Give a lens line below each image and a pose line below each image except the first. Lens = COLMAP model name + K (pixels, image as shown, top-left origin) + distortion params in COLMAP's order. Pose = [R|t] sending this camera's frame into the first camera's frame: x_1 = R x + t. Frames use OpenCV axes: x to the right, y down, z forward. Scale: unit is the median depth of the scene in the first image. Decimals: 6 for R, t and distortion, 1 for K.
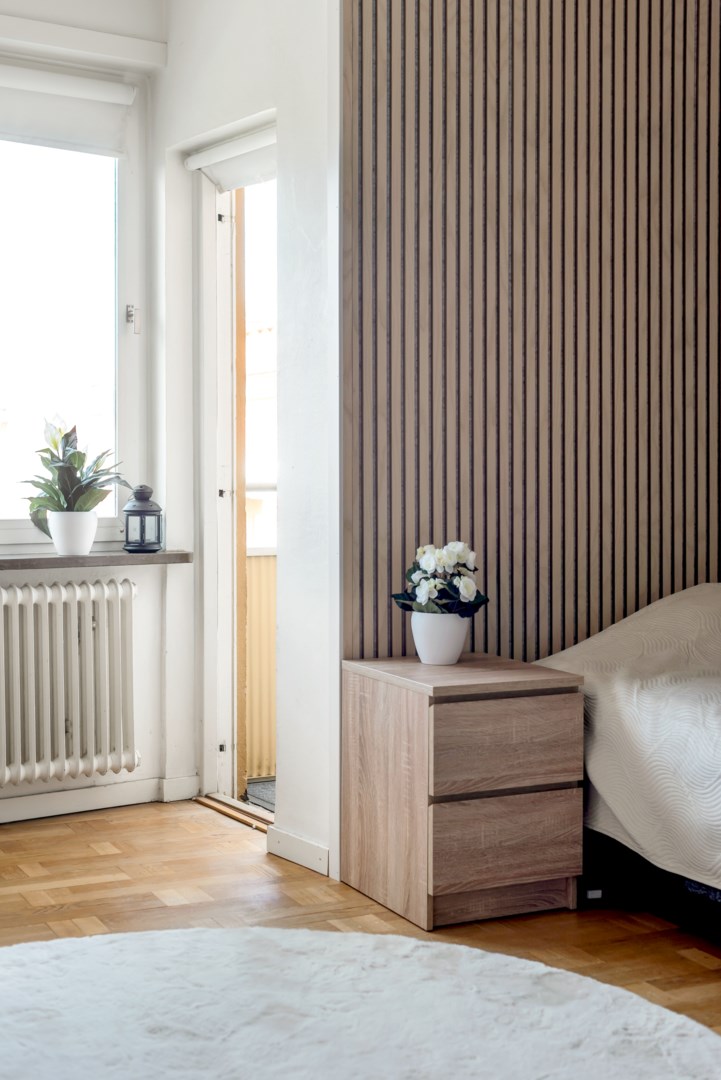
lens RADIAL K [[1599.1, 0, 384.7], [0, 1599.1, 488.1], [0, 0, 1]] dist [-0.001745, 0.088467]
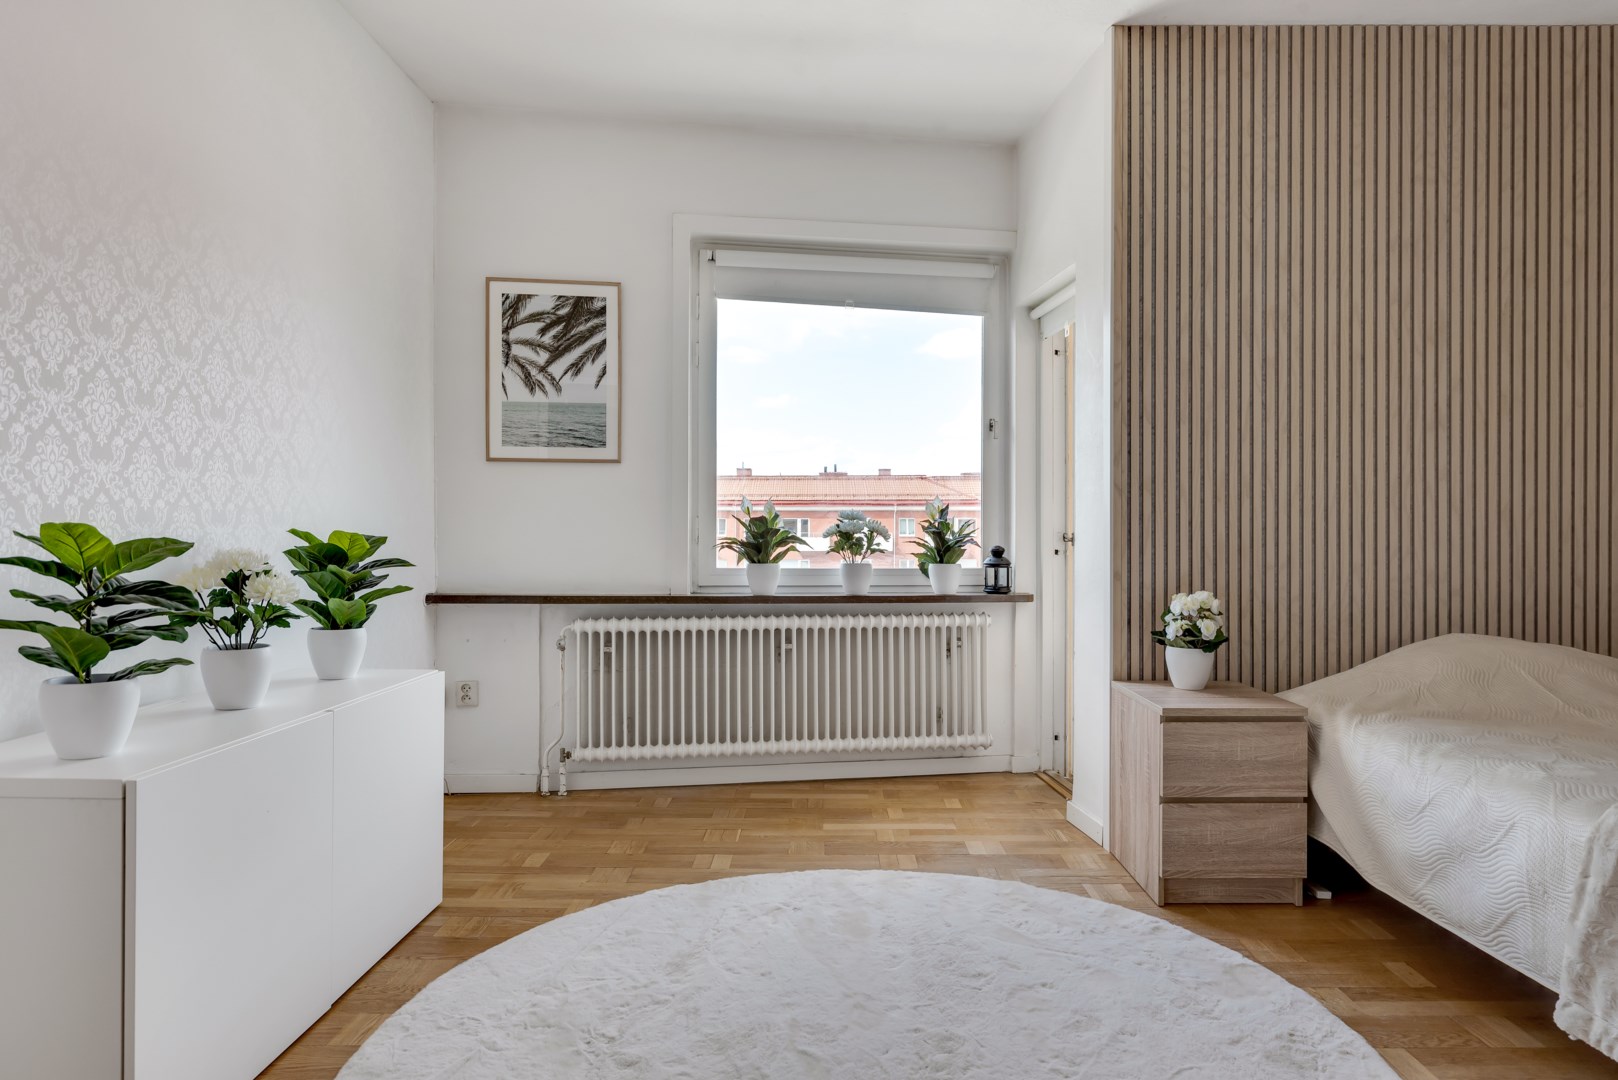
lens RADIAL K [[998.1, 0, 827.3], [0, 998.1, 537.8], [0, 0, 1]] dist [-0.001482, -0.000237]
pose [[0.897433, 0.002079, -0.441146, 0.124845], [-0.009001, 0.999867, -0.013600, 0.005477], [0.441059, 0.016176, 0.897333, 0.177377]]
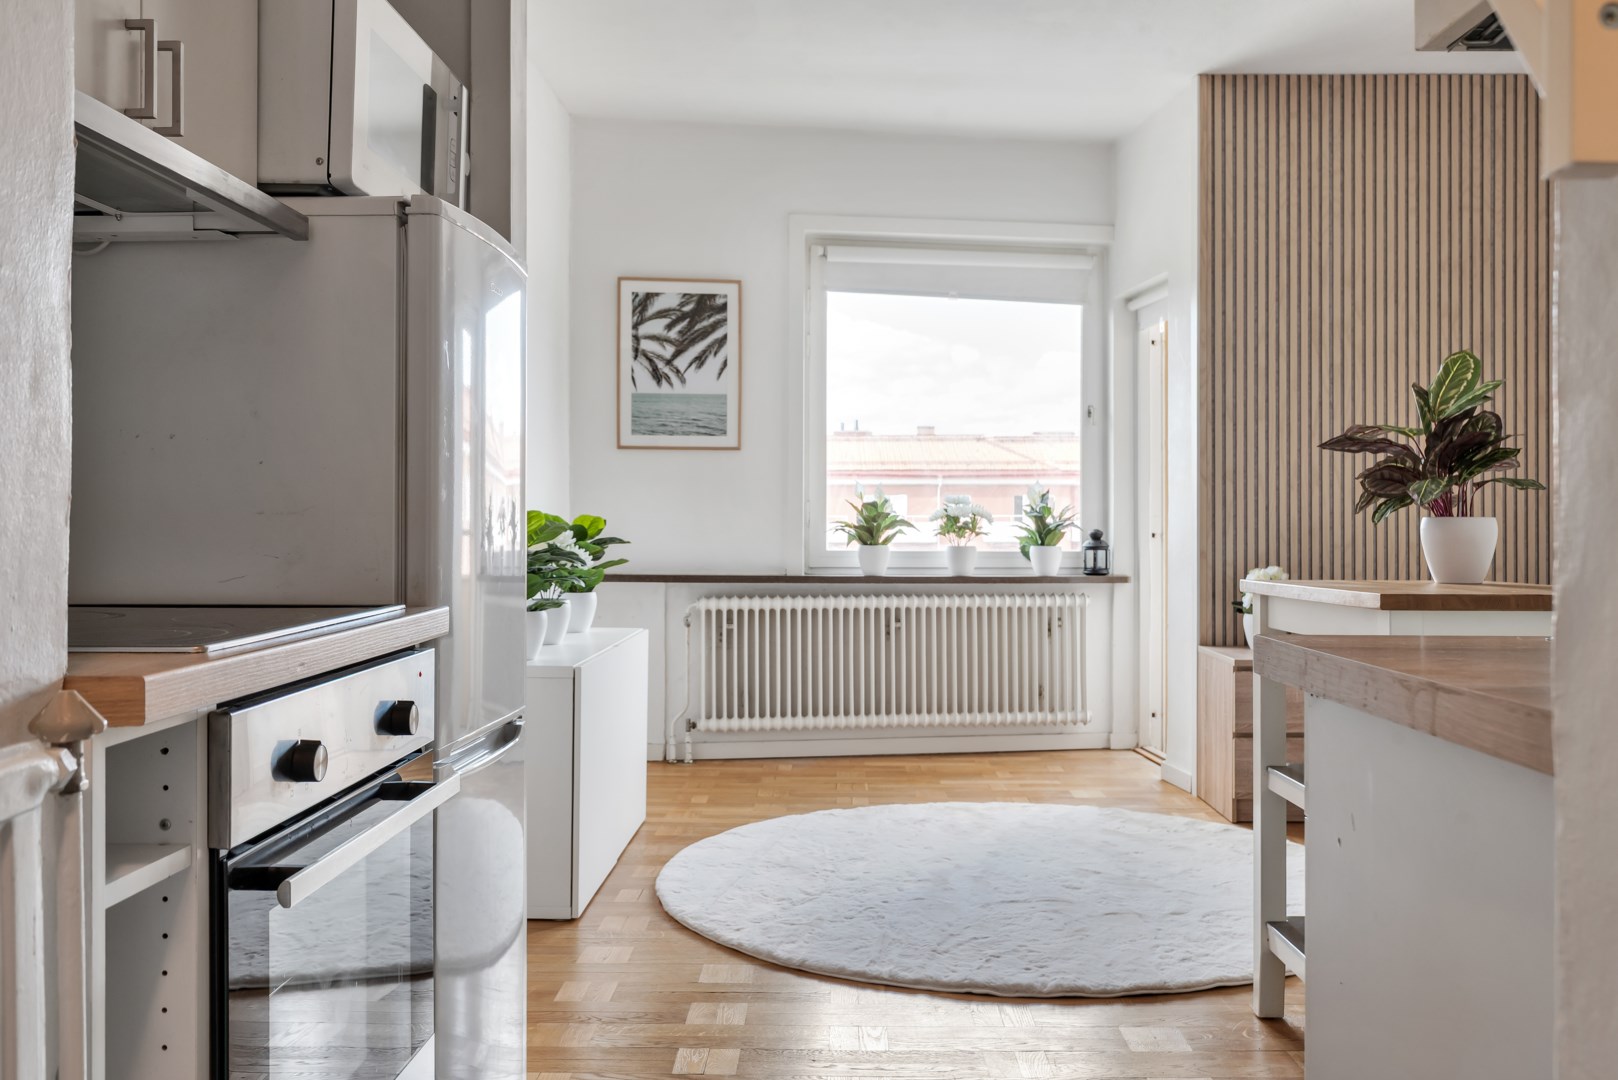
lens RADIAL K [[1476.2, 0, 837.1], [0, 1476.2, 509.3], [0, 0, 1]] dist [-0.002696, 0.001661]
pose [[0.898425, -0.002006, -0.439122, 0.277491], [-0.009376, 0.999674, -0.023751, 0.017313], [0.439026, 0.025456, 0.898114, -0.380465]]
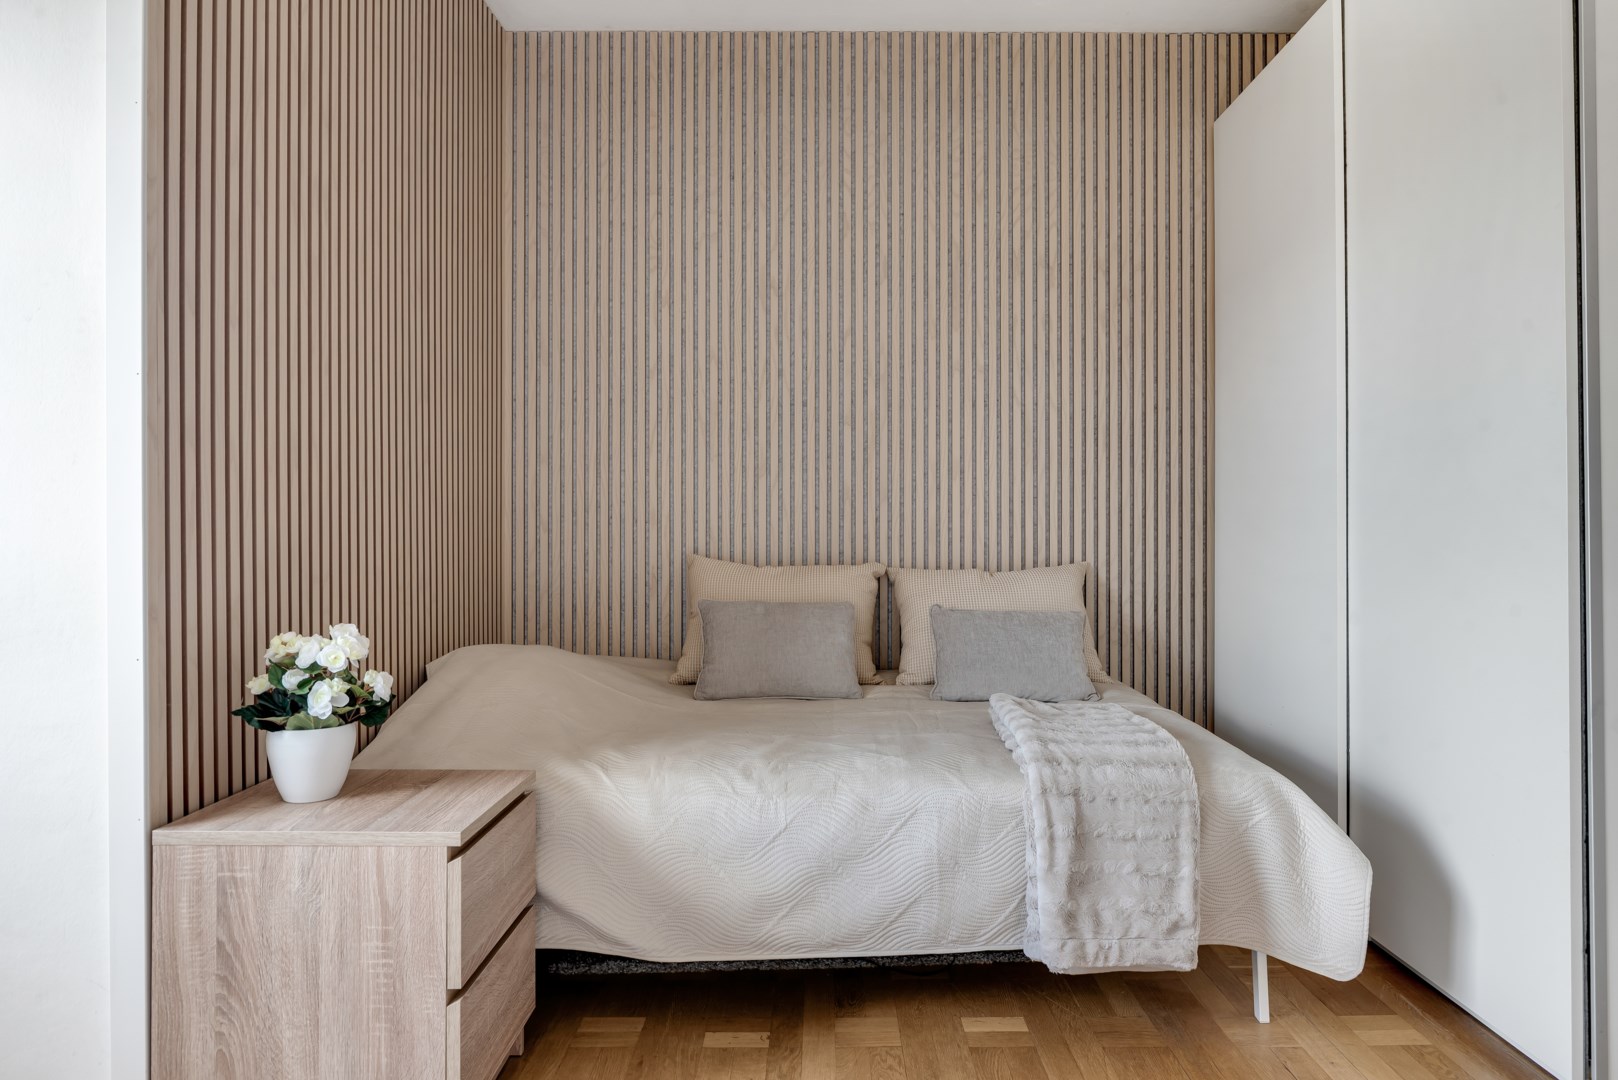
lens RADIAL K [[969.7, 0, 837.4], [0, 969.7, 533.7], [0, 0, 1]] dist [-0.004096, -0.001359]
pose [[0.431912, -0.001187, 0.901915, -0.255238], [0.019823, 0.999770, -0.008177, 0.000546], [-0.901698, 0.021411, 0.431836, 0.606427]]
